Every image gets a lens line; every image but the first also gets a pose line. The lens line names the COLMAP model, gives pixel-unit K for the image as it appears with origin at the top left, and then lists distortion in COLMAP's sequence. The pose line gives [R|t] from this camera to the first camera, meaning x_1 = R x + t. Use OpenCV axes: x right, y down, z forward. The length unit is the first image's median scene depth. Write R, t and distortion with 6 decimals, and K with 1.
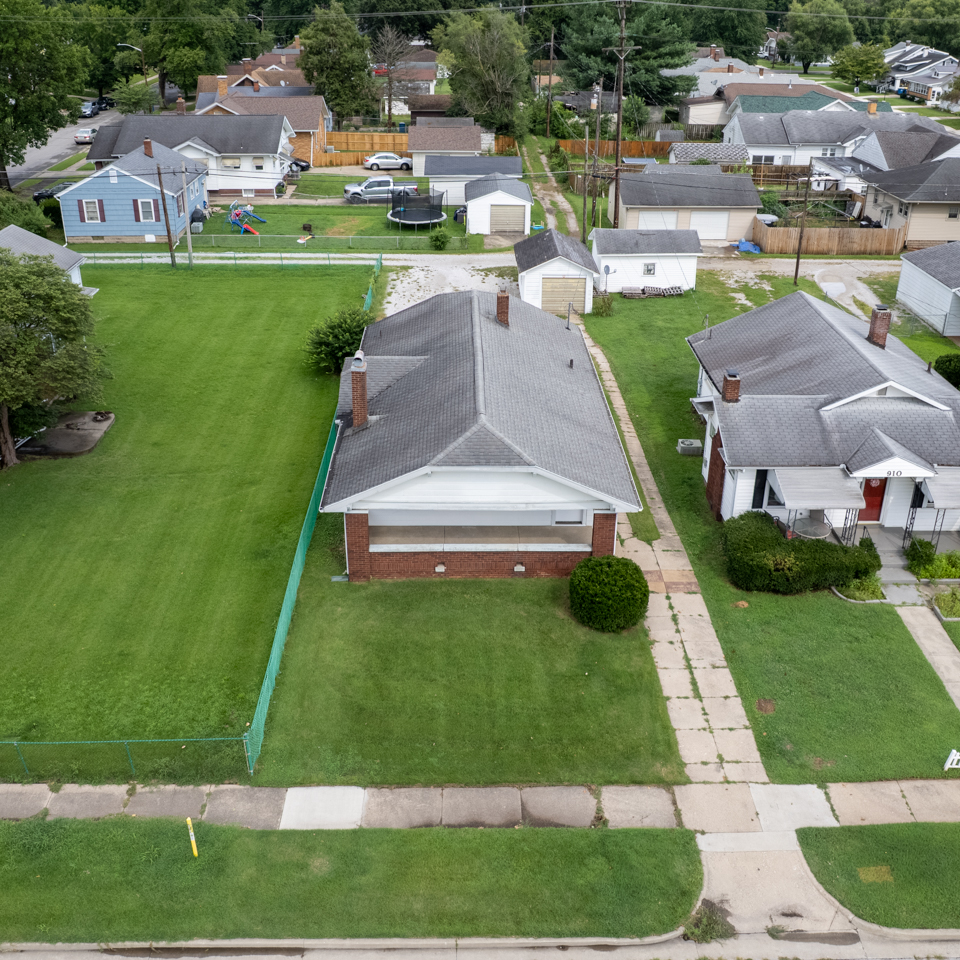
lens RADIAL K [[1018.2, 0, 480.4], [0, 1018.2, 472.2], [0, 0, 1]] dist [-0.059192, 0.000000]
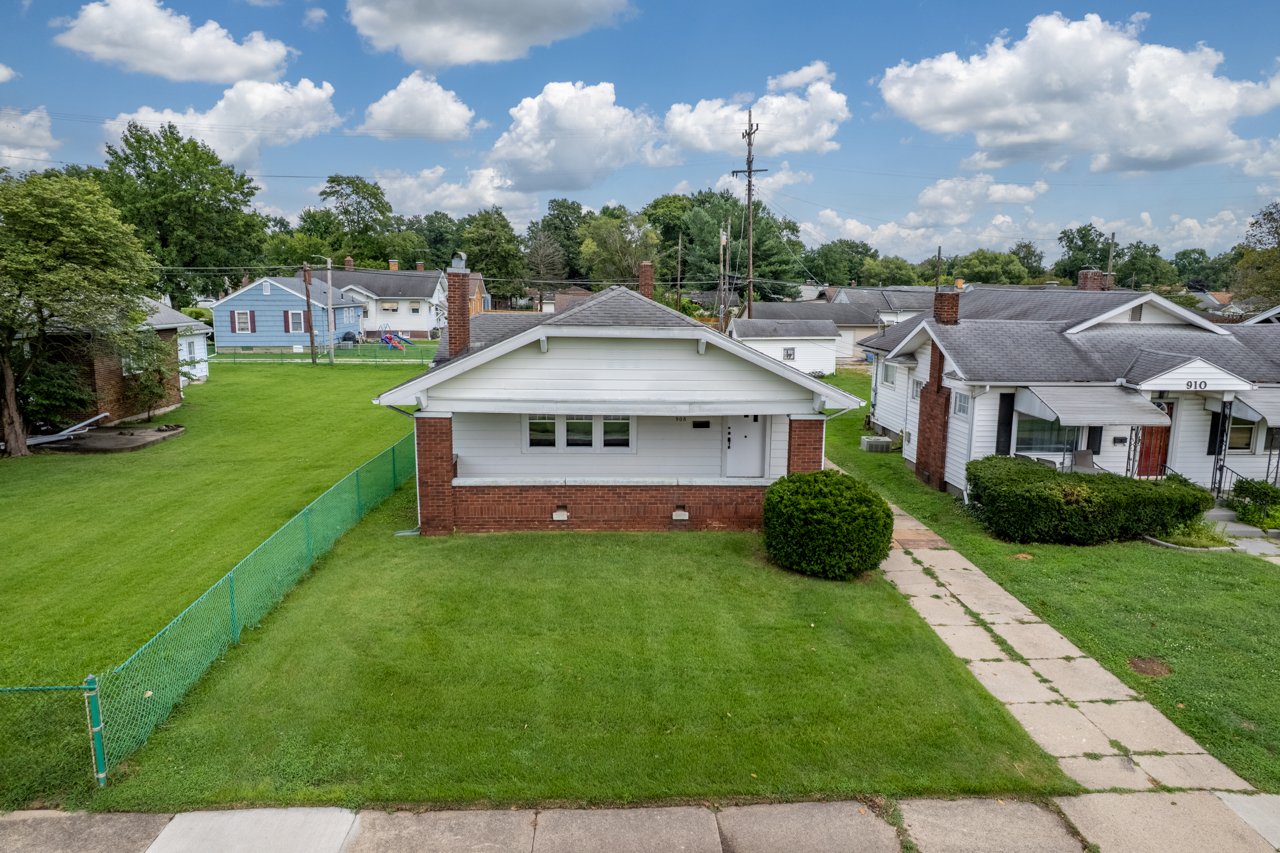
lens RADIAL K [[822.8, 0, 644.0], [0, 822.8, 439.6], [0, 0, 1]] dist [-0.070402, 0.057456]
pose [[0.999553, -0.003677, 0.029680, -0.001045], [0.011821, 0.960171, -0.279164, 0.201336], [-0.027471, 0.279390, 0.959785, 0.484921]]
